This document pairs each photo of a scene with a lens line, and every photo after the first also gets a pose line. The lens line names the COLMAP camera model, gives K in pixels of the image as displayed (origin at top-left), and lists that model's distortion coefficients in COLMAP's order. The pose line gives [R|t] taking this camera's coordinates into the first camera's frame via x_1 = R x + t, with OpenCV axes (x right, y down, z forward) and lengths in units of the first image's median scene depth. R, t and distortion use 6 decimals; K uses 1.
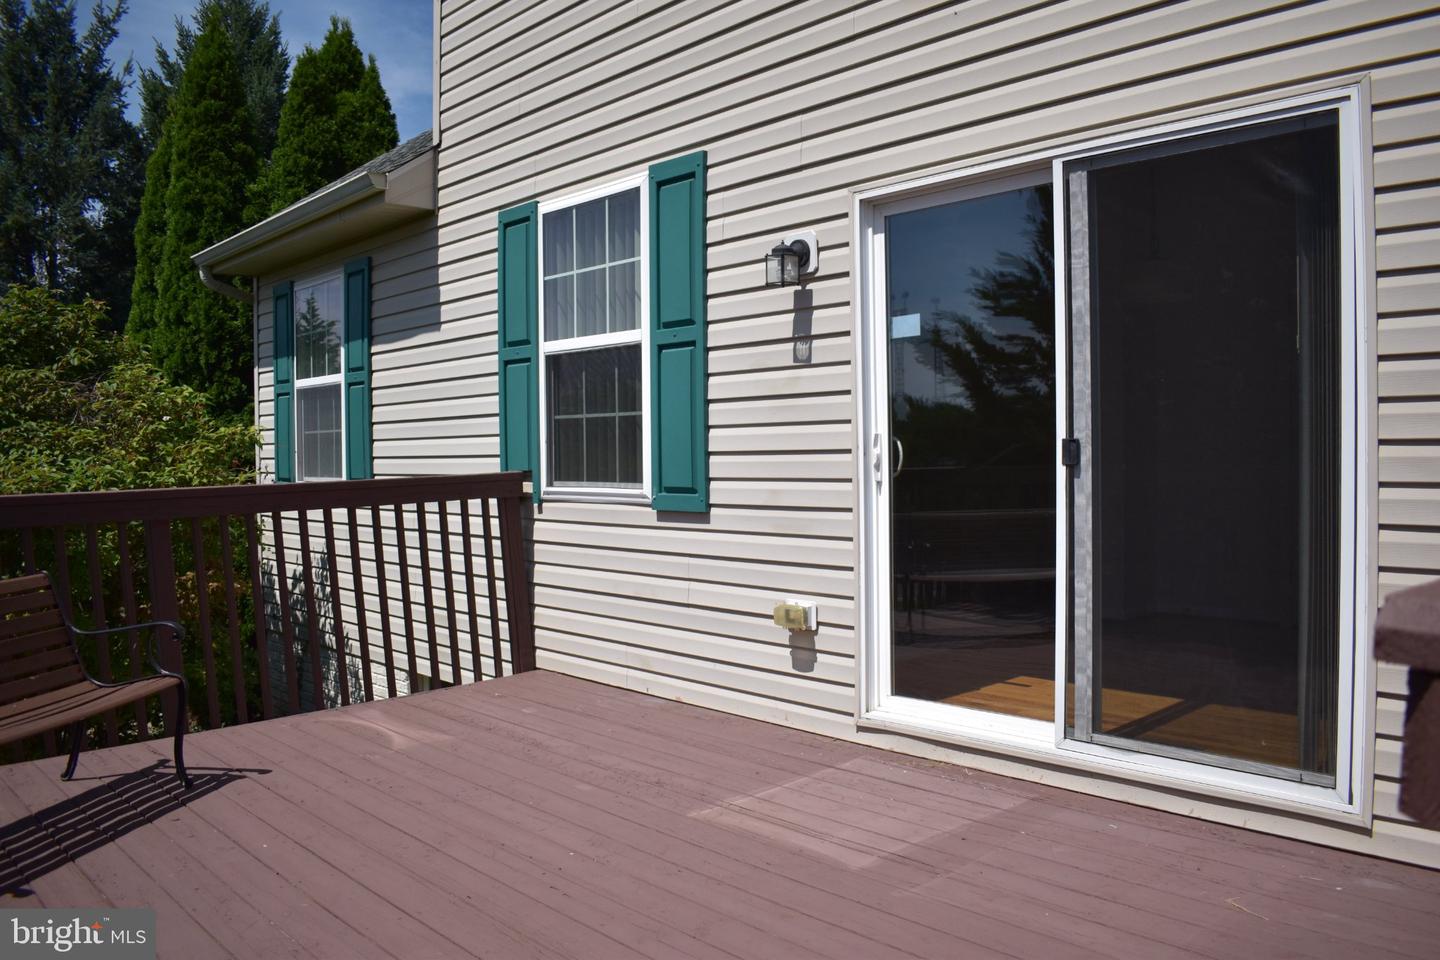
lens RADIAL K [[1124.6, 0, 723.1], [0, 1124.6, 486.6], [0, 0, 1]] dist [-0.095552, 0.017886]
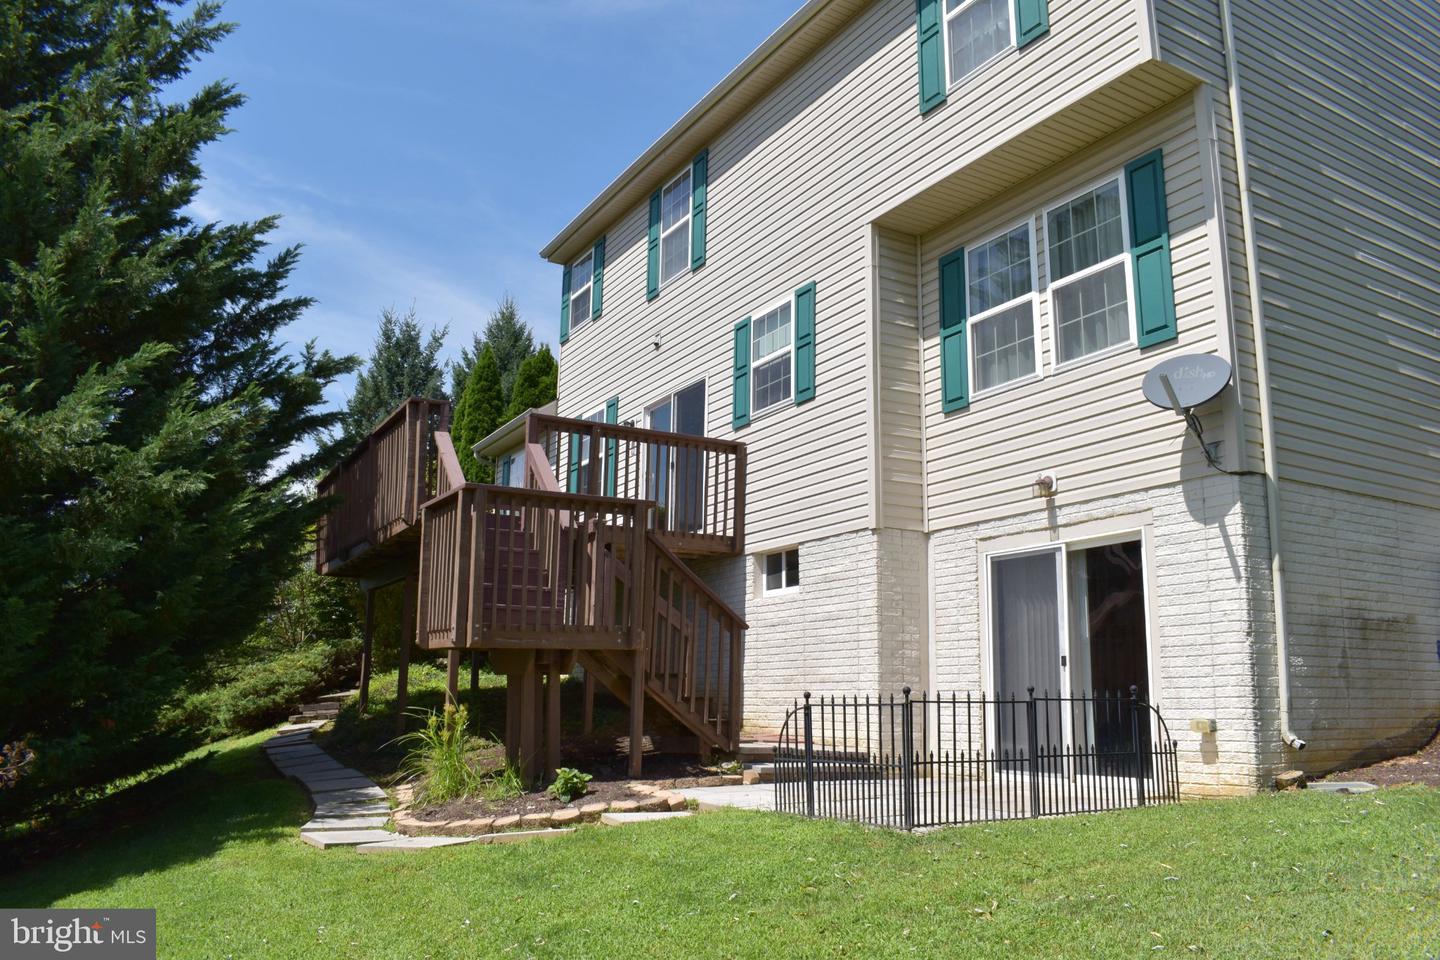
lens RADIAL K [[1124.6, 0, 723.1], [0, 1124.6, 486.6], [0, 0, 1]] dist [-0.095552, 0.017886]
pose [[0.973659, -0.018826, -0.227230, 0.345771], [-0.032343, 0.975105, -0.219374, 0.225222], [0.225703, 0.220944, 0.948811, -0.671431]]
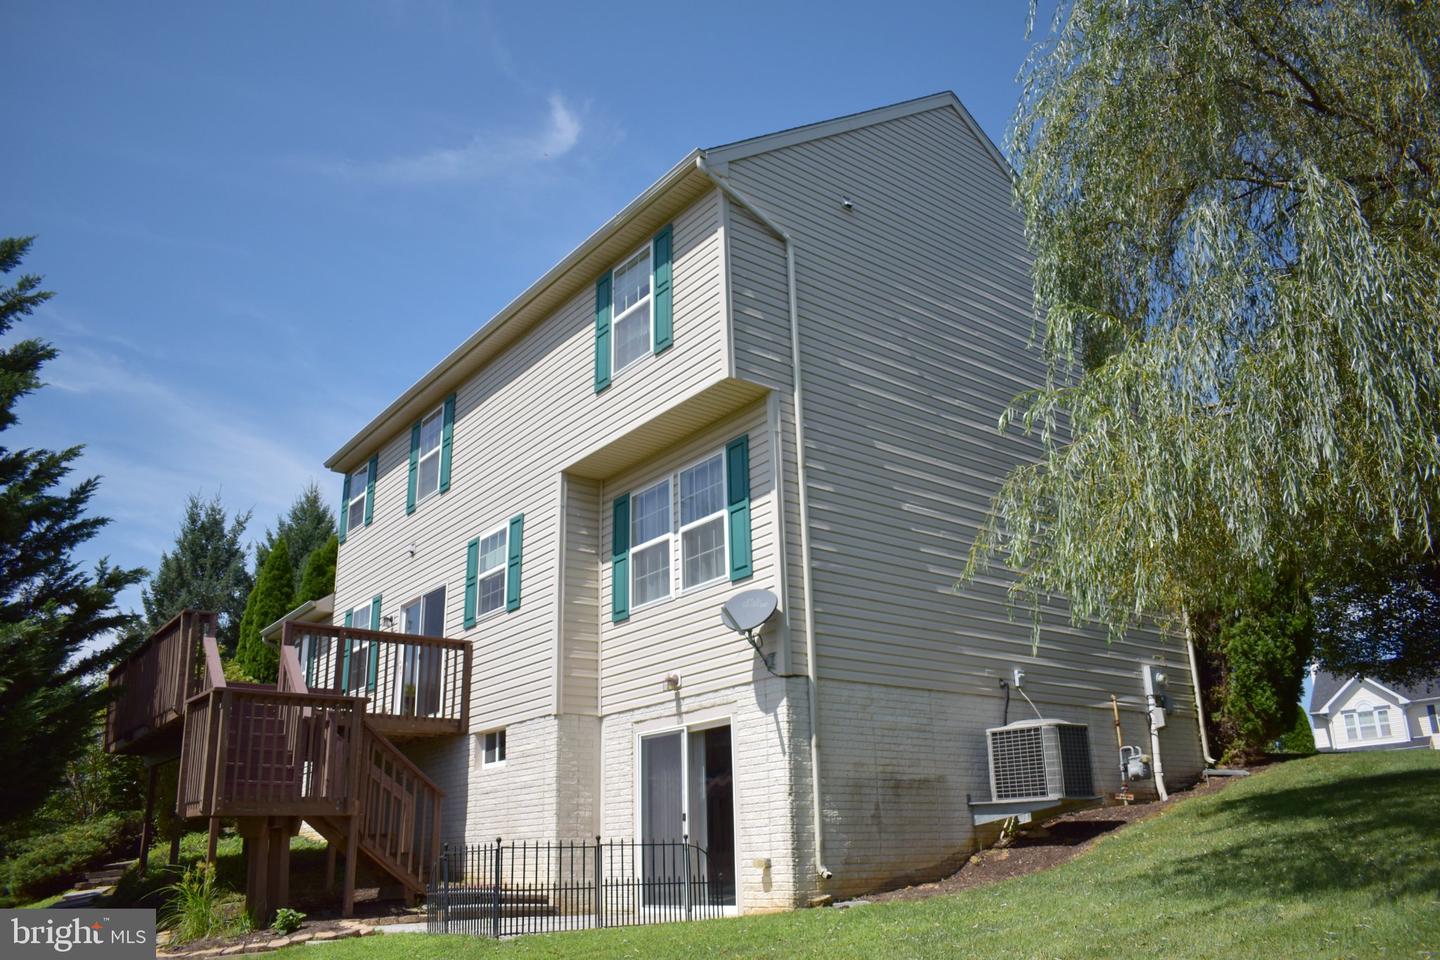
lens RADIAL K [[1124.6, 0, 723.1], [0, 1124.6, 486.6], [0, 0, 1]] dist [-0.095552, 0.017886]
pose [[0.995735, -0.043045, -0.081602, 0.494703], [0.011393, 0.935088, -0.354234, 0.241139], [0.091553, 0.351793, 0.931590, -0.862947]]
